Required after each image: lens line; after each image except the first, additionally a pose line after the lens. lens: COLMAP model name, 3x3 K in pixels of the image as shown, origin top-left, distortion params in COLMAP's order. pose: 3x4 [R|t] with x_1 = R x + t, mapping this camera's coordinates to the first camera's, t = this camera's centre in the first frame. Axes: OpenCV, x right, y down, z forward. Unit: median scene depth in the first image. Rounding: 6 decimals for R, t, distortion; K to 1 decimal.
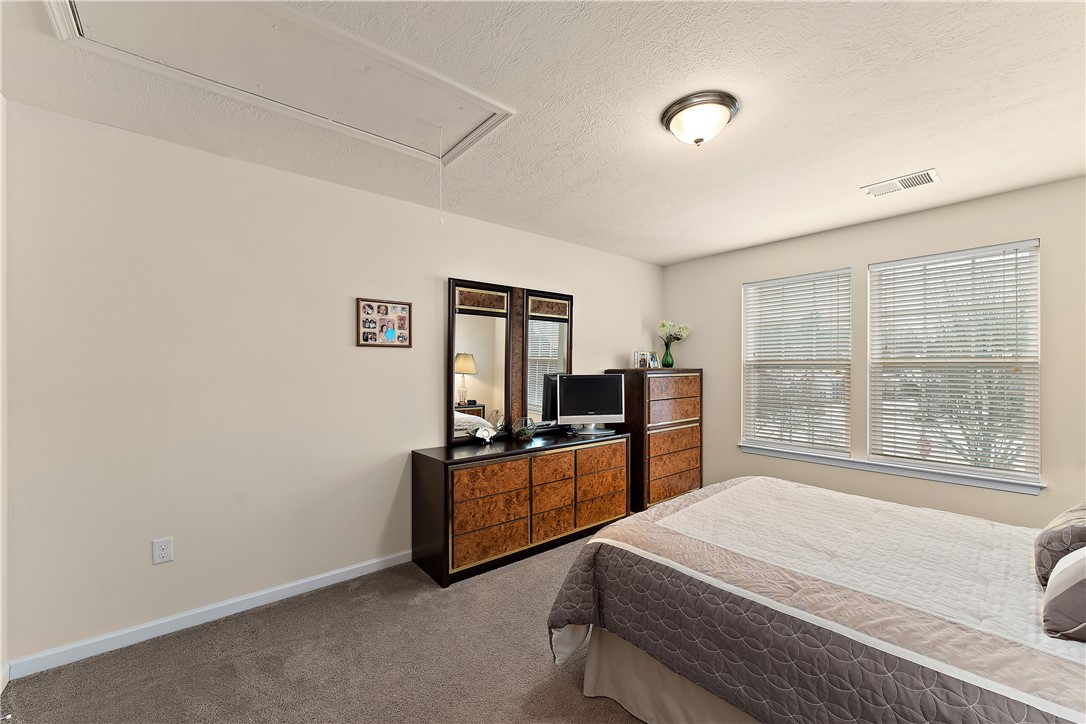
lens RADIAL K [[436.6, 0, 547.7], [0, 436.6, 368.4], [0, 0, 1]] dist [-0.000146, 0.000918]
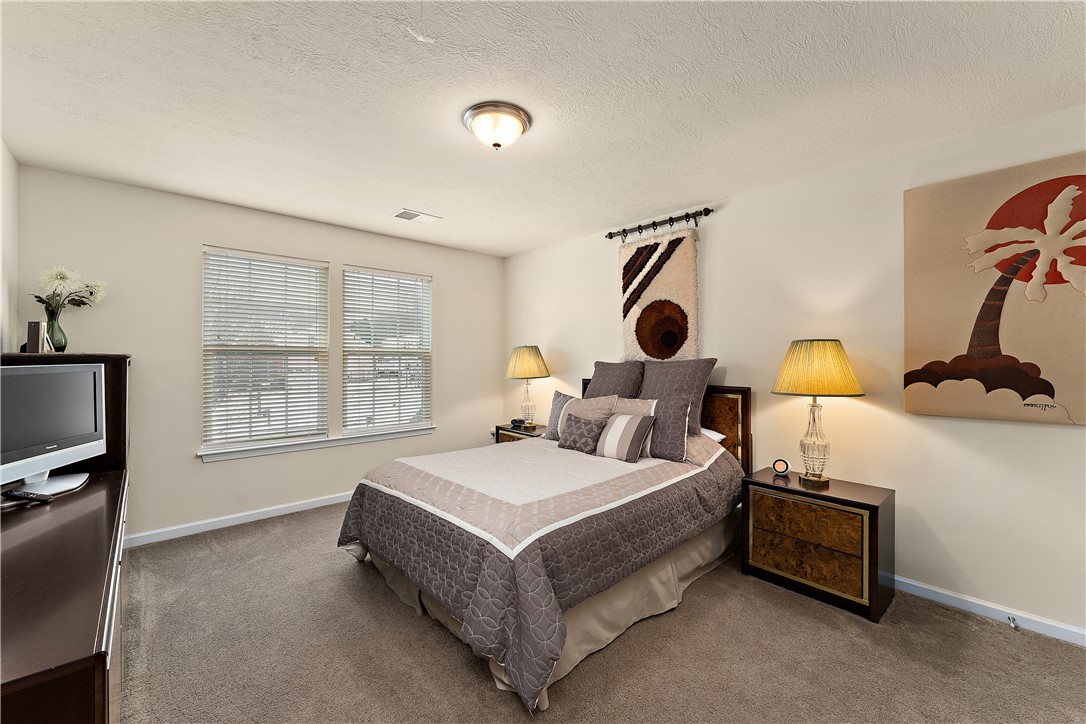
lens RADIAL K [[436.6, 0, 547.9], [0, 436.6, 358.4], [0, 0, 1]] dist [-0.000146, 0.000918]
pose [[-0.046338, -0.003243, 0.998921, -0.375102], [-0.005842, 0.999979, 0.002975, 0.000576], [-0.998909, -0.005698, -0.046356, 0.460293]]
